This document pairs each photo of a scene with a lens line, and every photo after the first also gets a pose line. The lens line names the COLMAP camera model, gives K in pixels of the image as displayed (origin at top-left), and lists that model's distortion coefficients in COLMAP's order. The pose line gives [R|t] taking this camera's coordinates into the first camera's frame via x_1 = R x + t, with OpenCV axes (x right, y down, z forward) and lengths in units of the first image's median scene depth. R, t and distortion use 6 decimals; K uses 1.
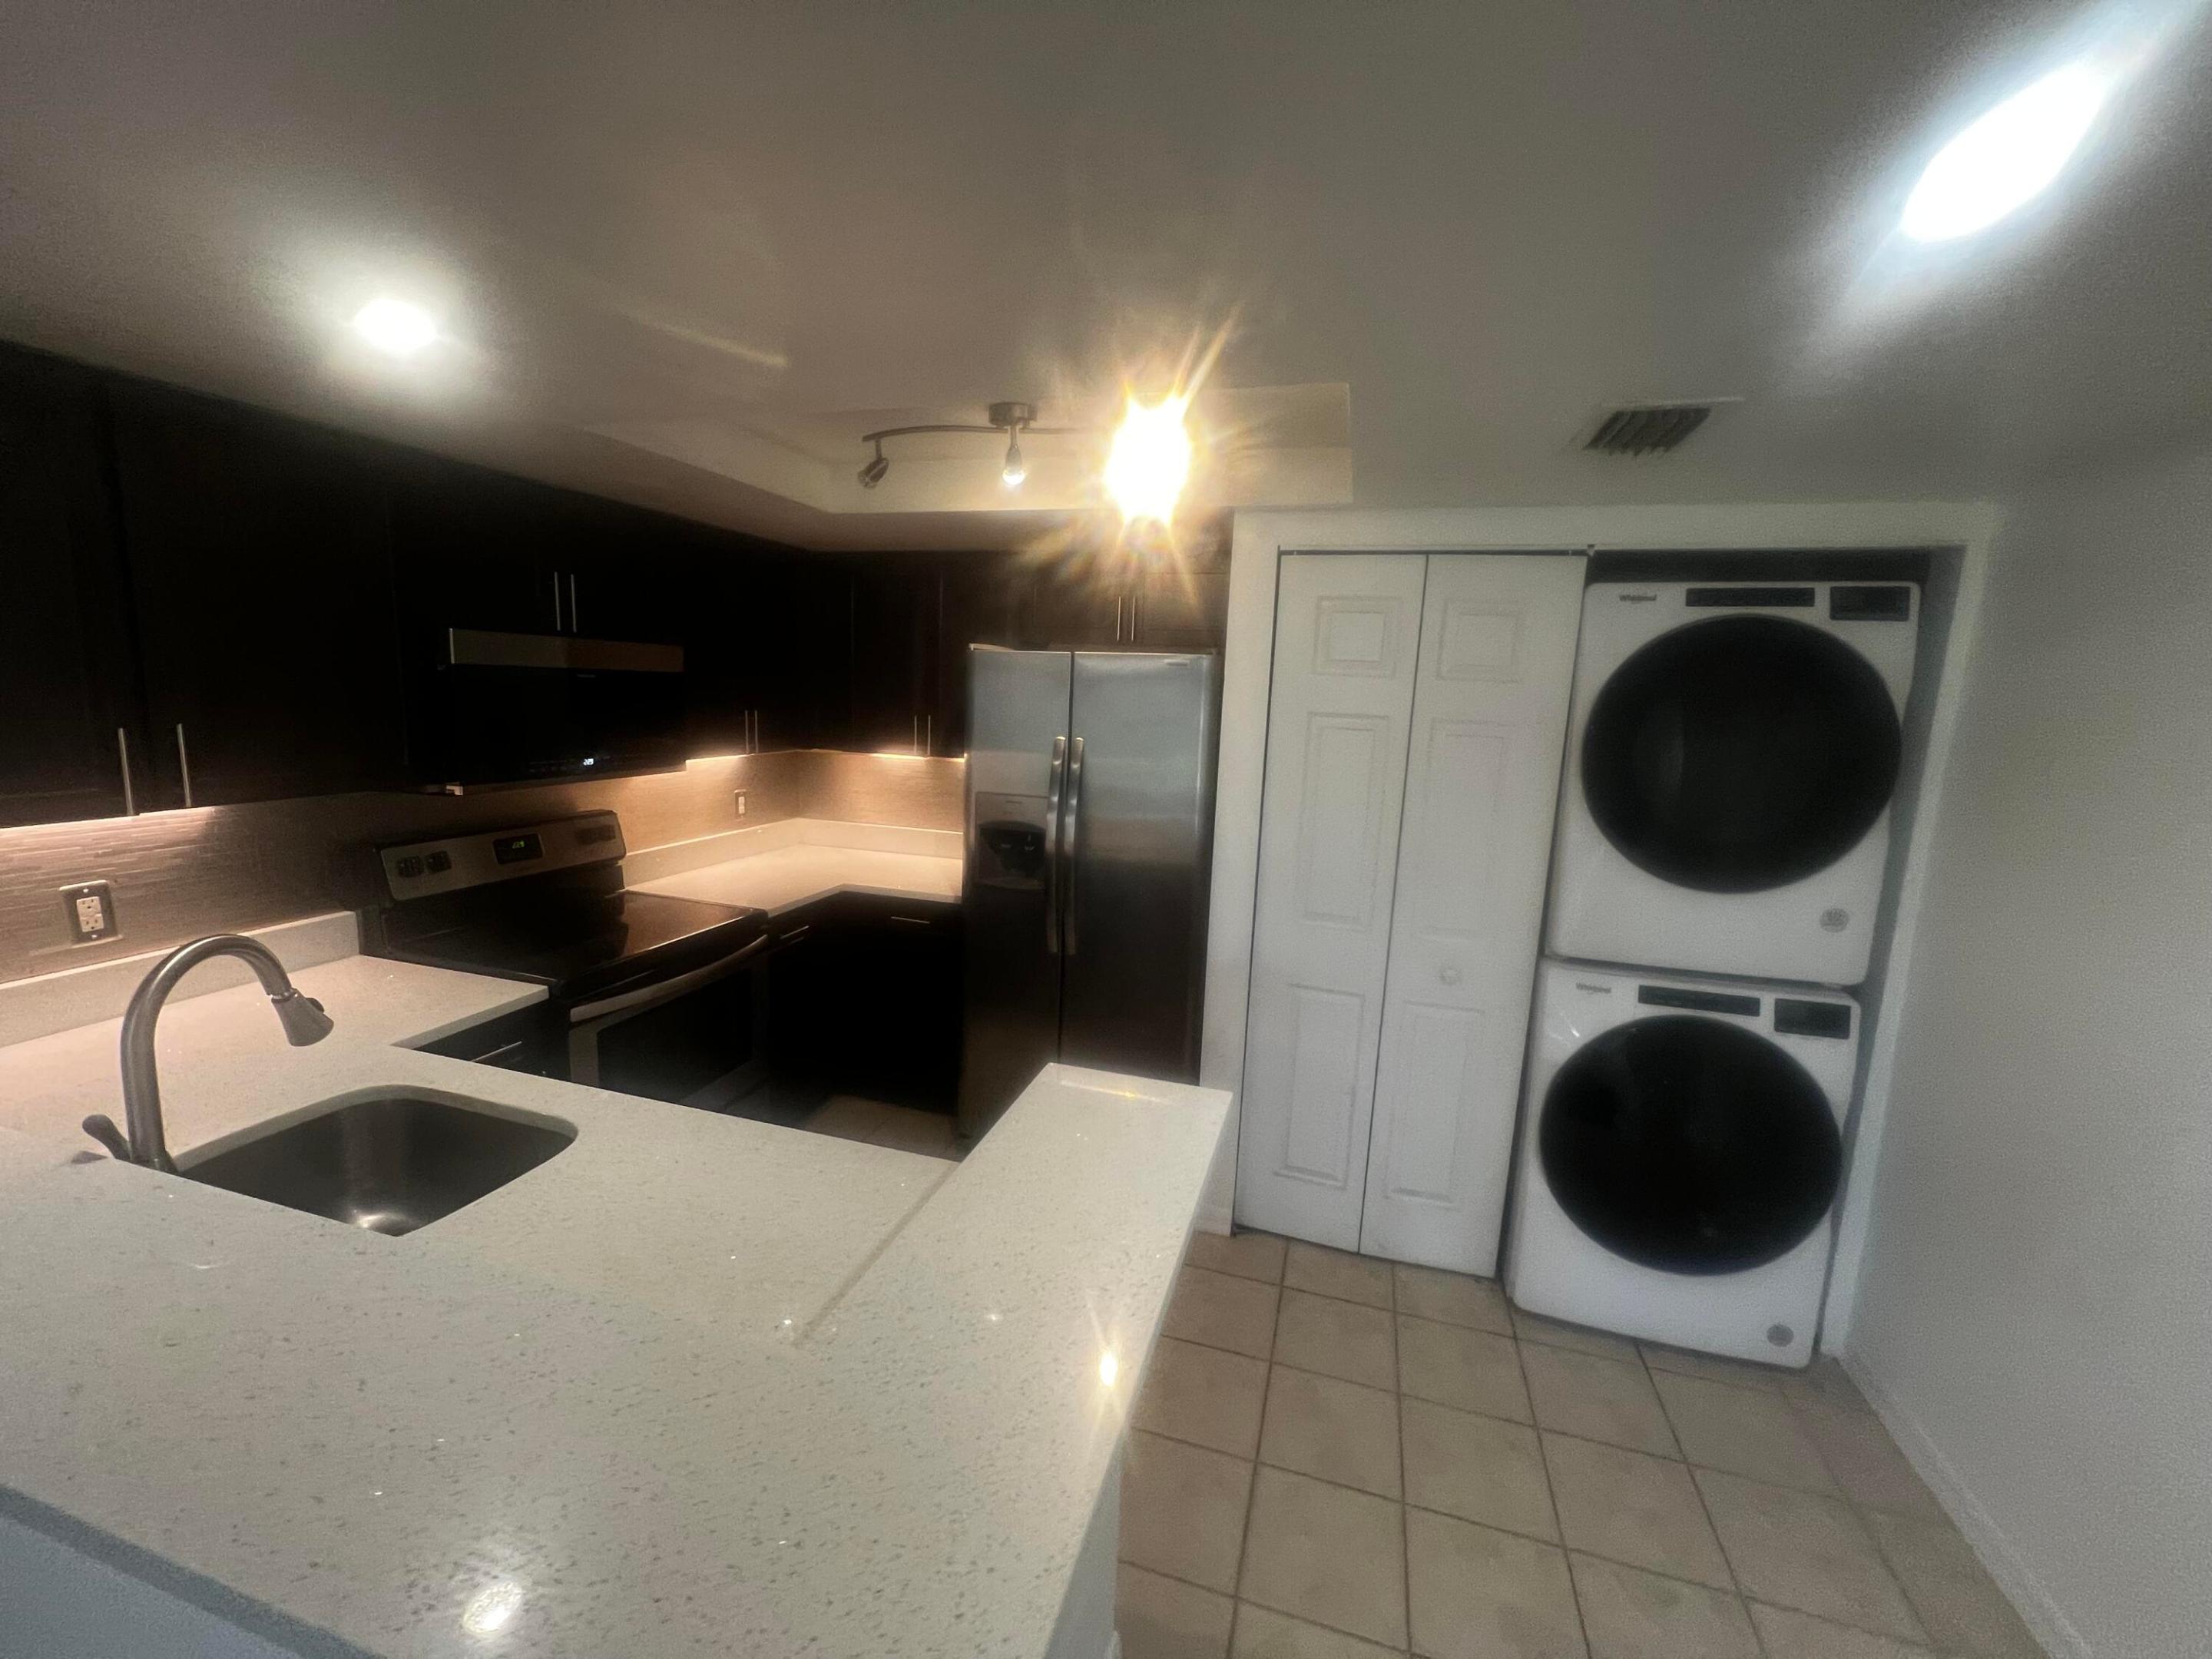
lens RADIAL K [[888.9, 0, 1091.2], [0, 888.9, 816.4], [0, 0, 1]] dist [-0.000975, 0.000037]
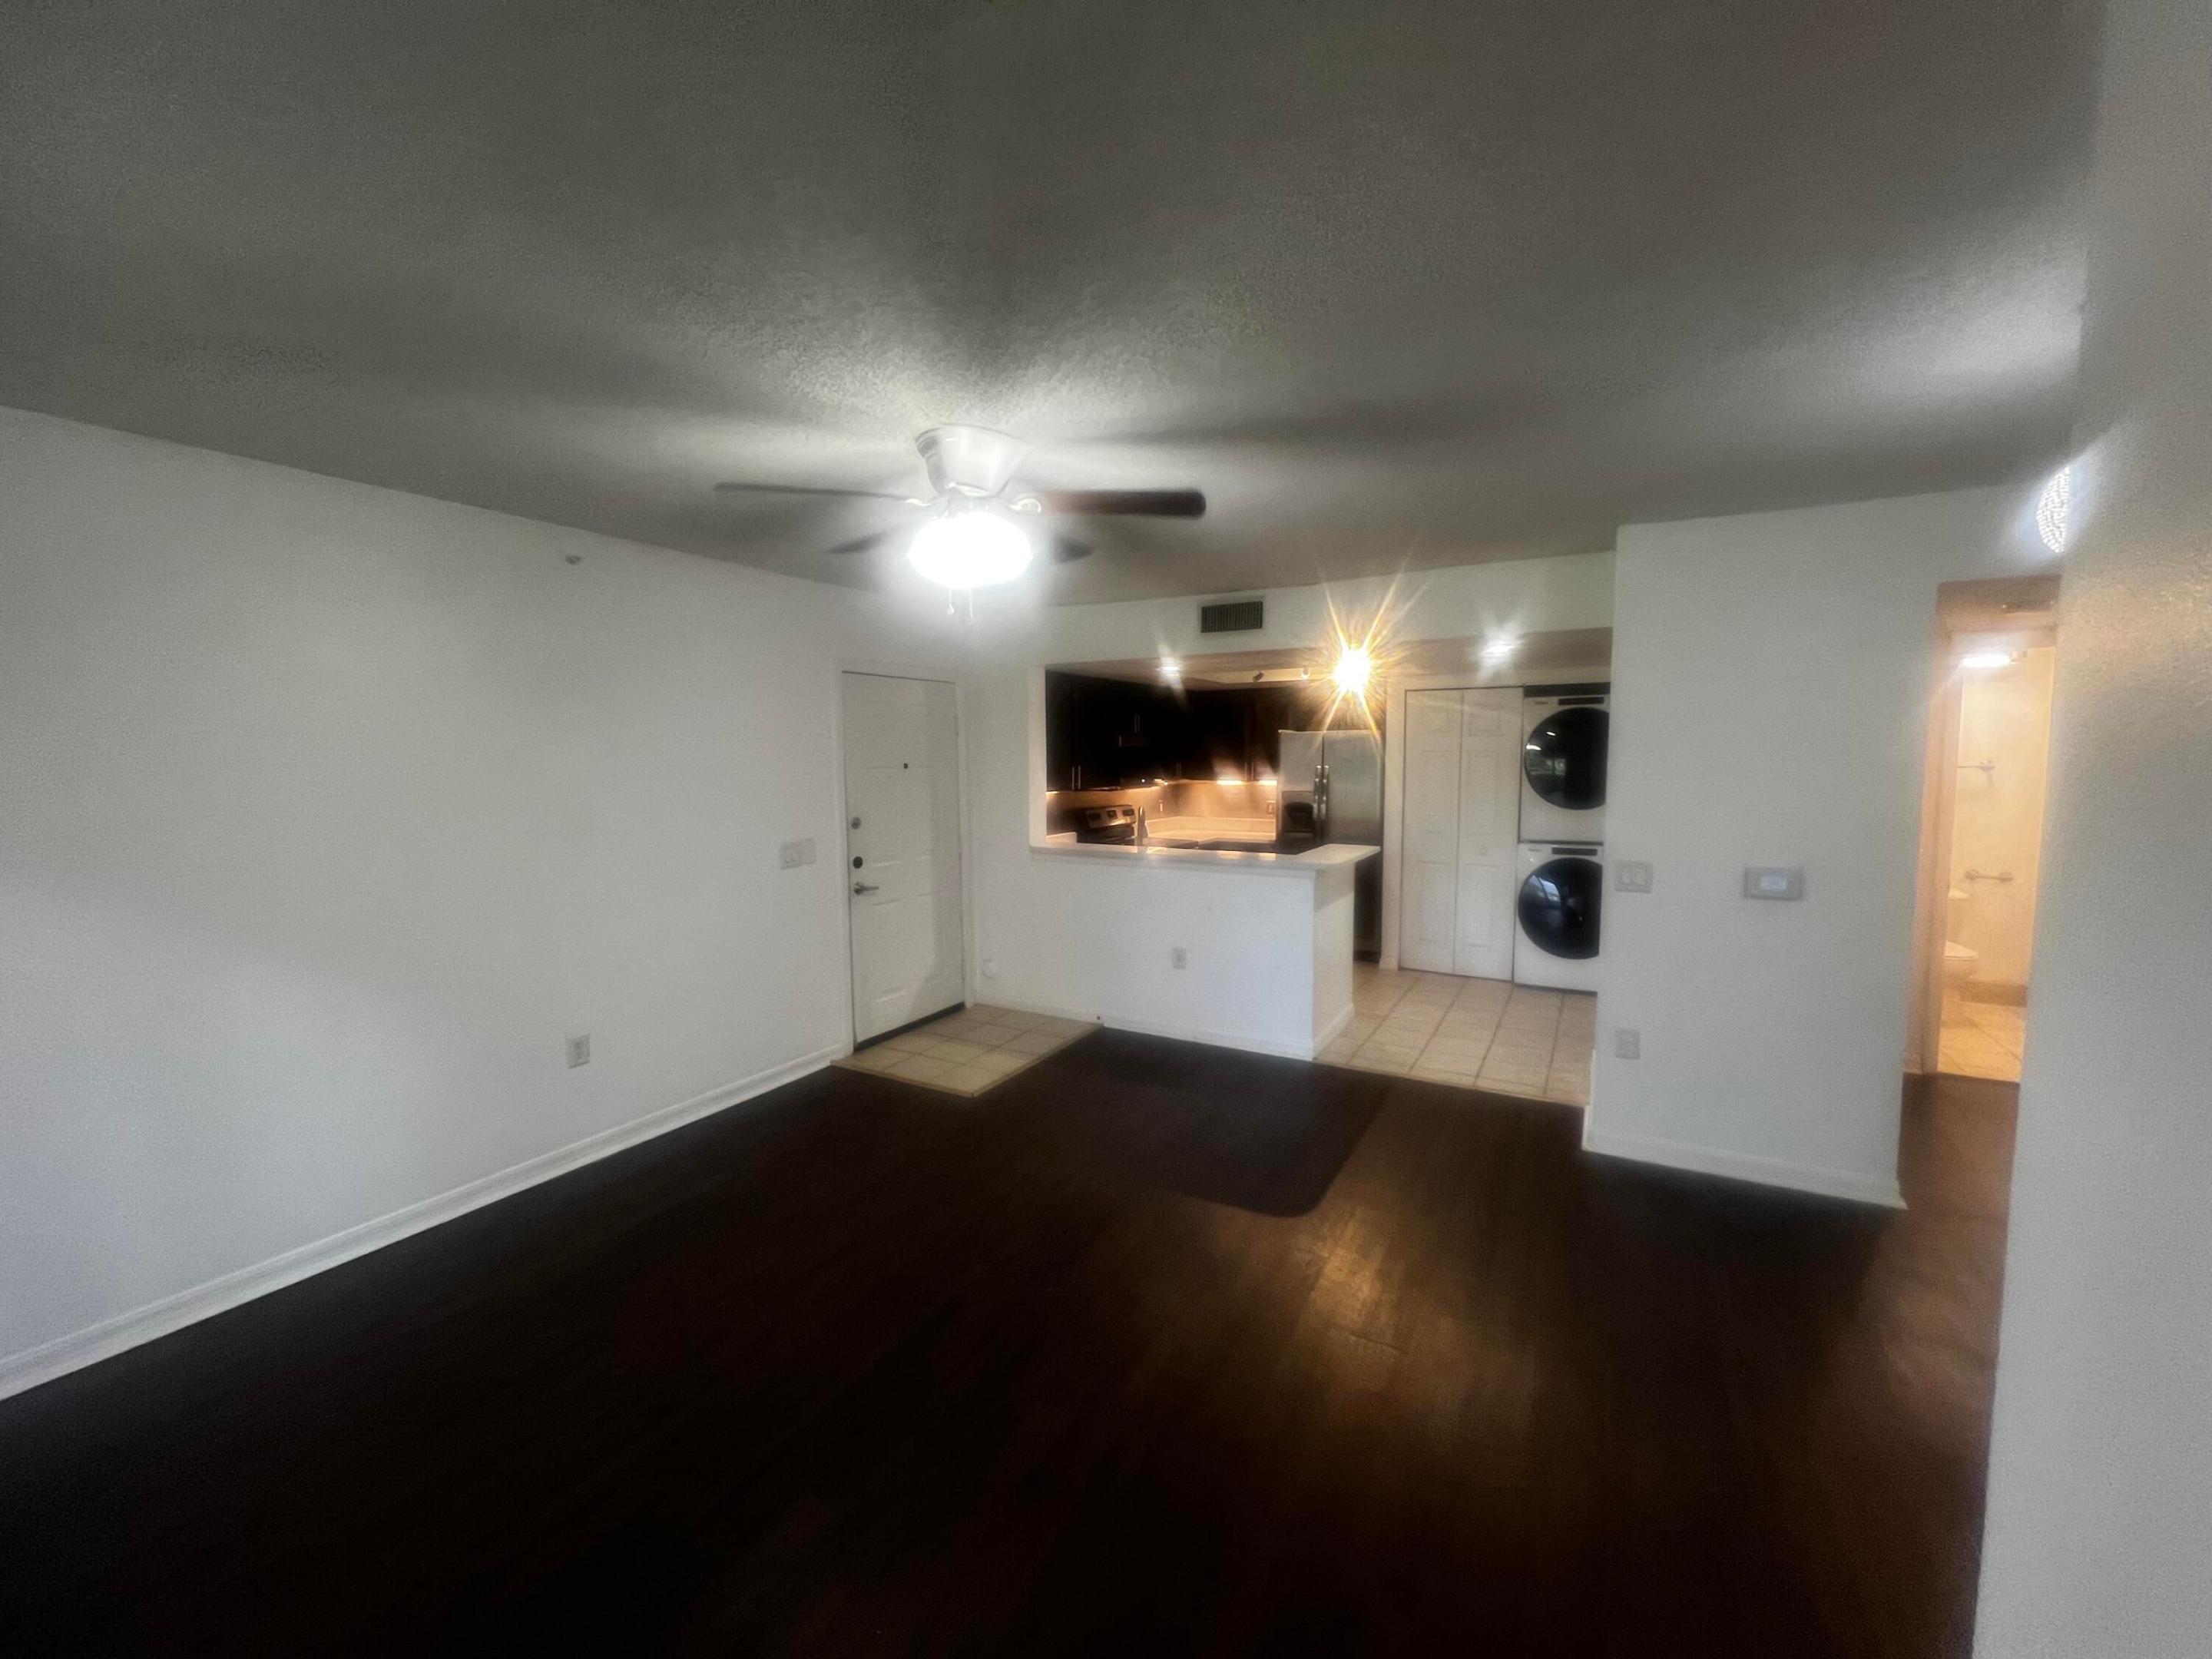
lens RADIAL K [[888.9, 0, 1101.9], [0, 888.9, 823.2], [0, 0, 1]] dist [-0.000975, 0.000037]
pose [[0.972278, -0.026864, -0.232282, -0.063554], [0.008791, 0.996876, -0.078495, 0.307232], [0.233665, 0.074277, 0.969476, -1.830032]]
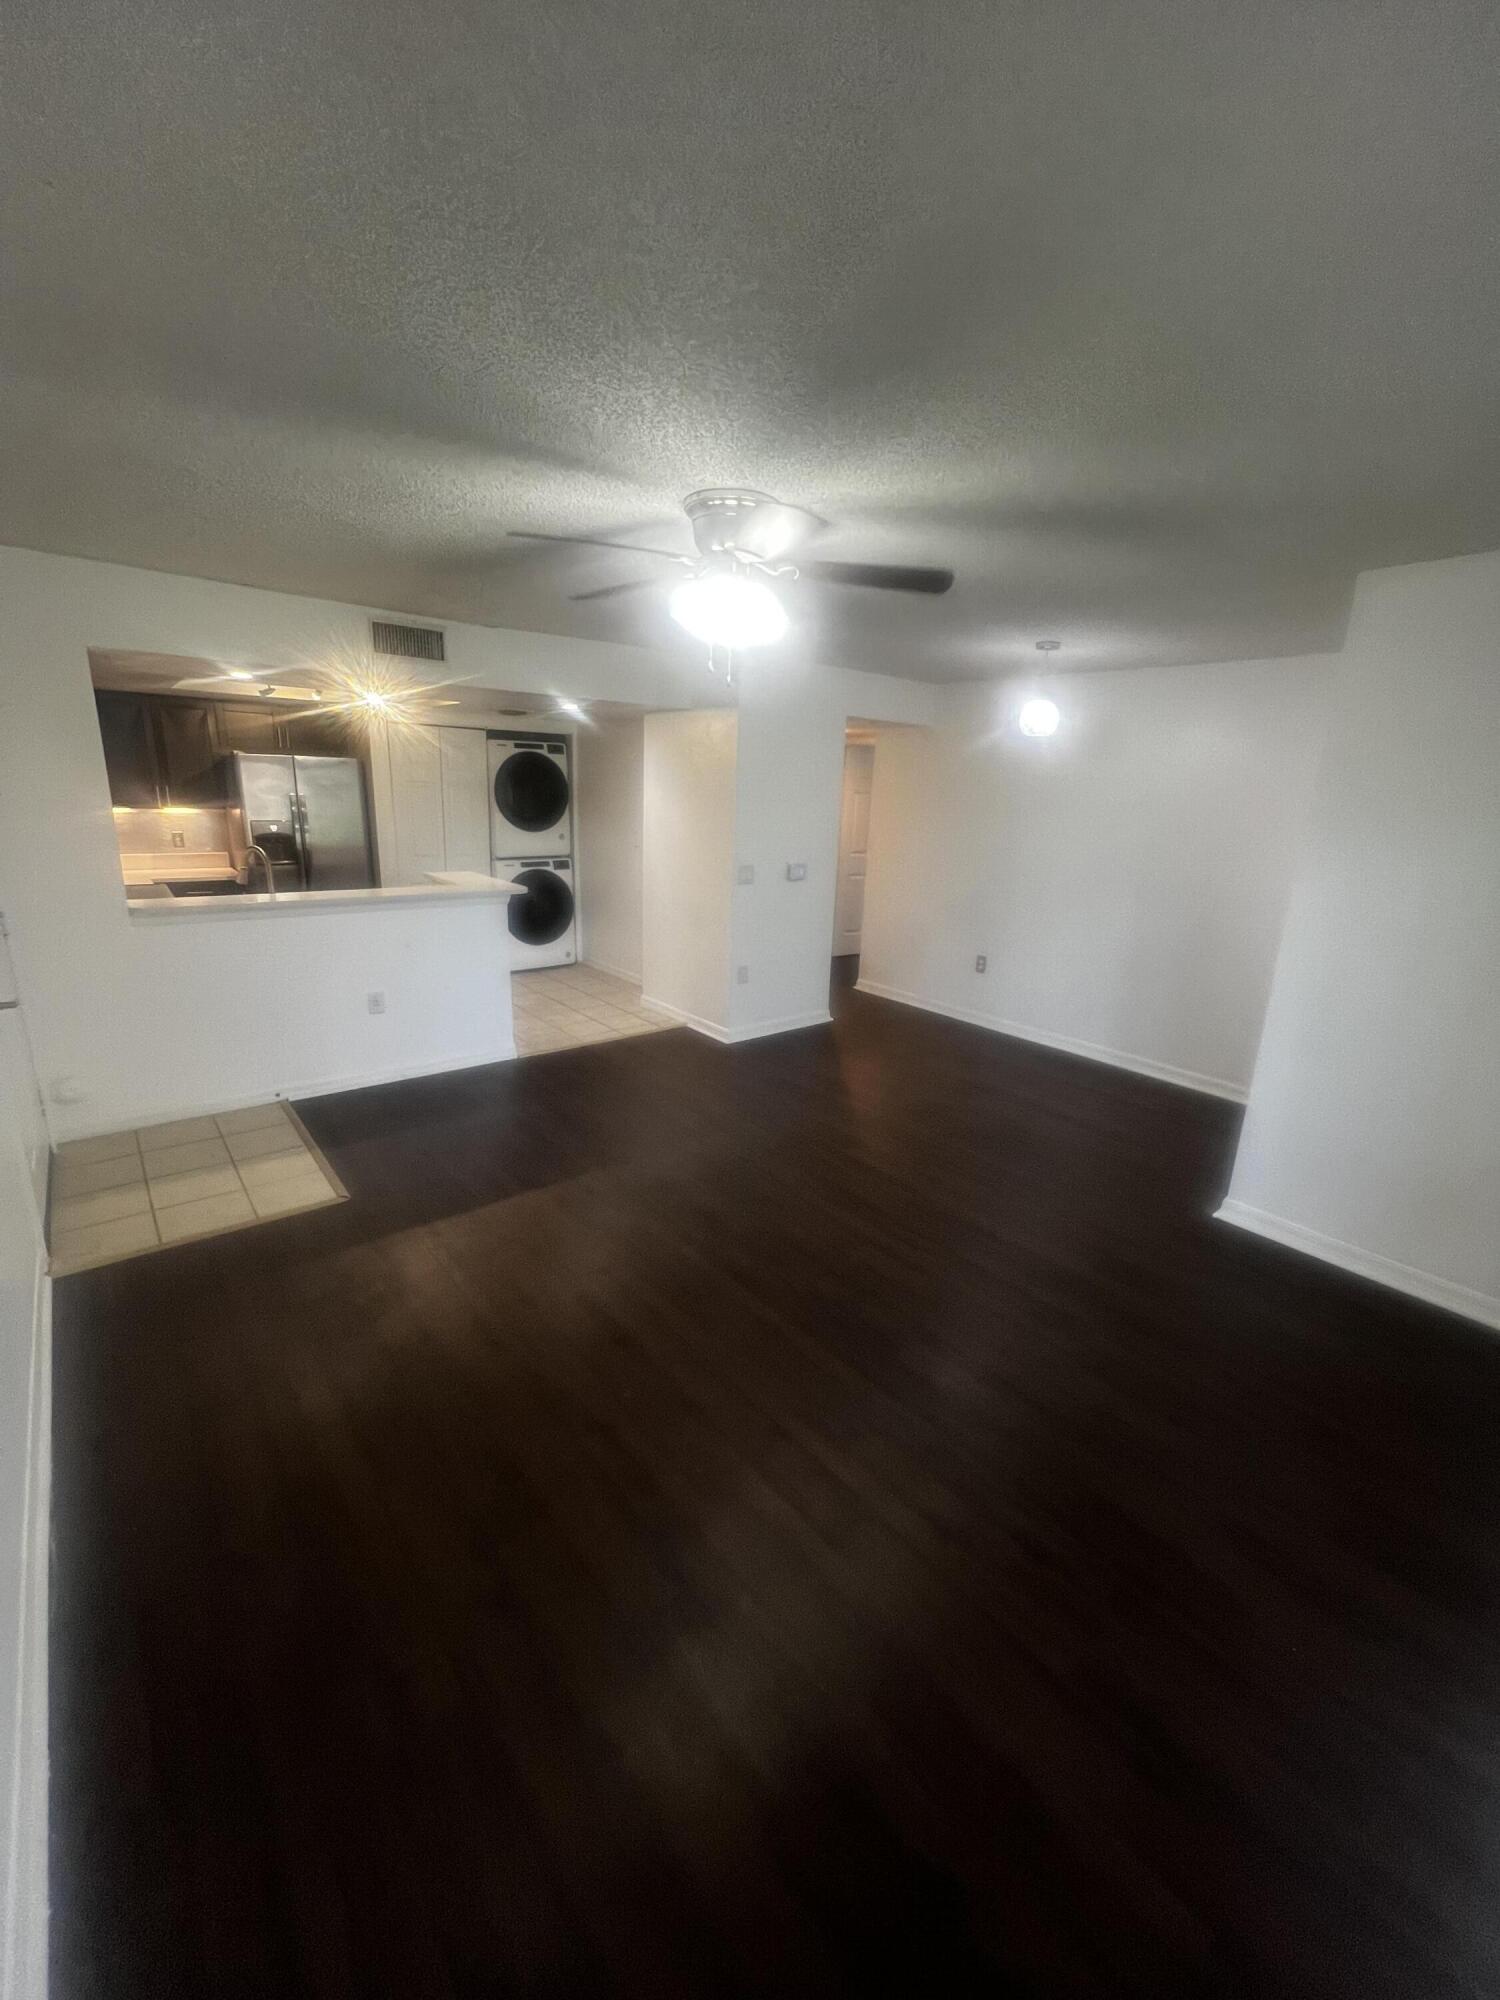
lens RADIAL K [[803.7, 0, 752.8], [0, 803.7, 996.1], [0, 0, 1]] dist [-0.000975, 0.000037]
pose [[0.559067, -0.227070, 0.797423, -1.424226], [0.110420, 0.973591, 0.199821, 0.168372], [-0.821737, -0.023662, 0.569376, -1.460423]]
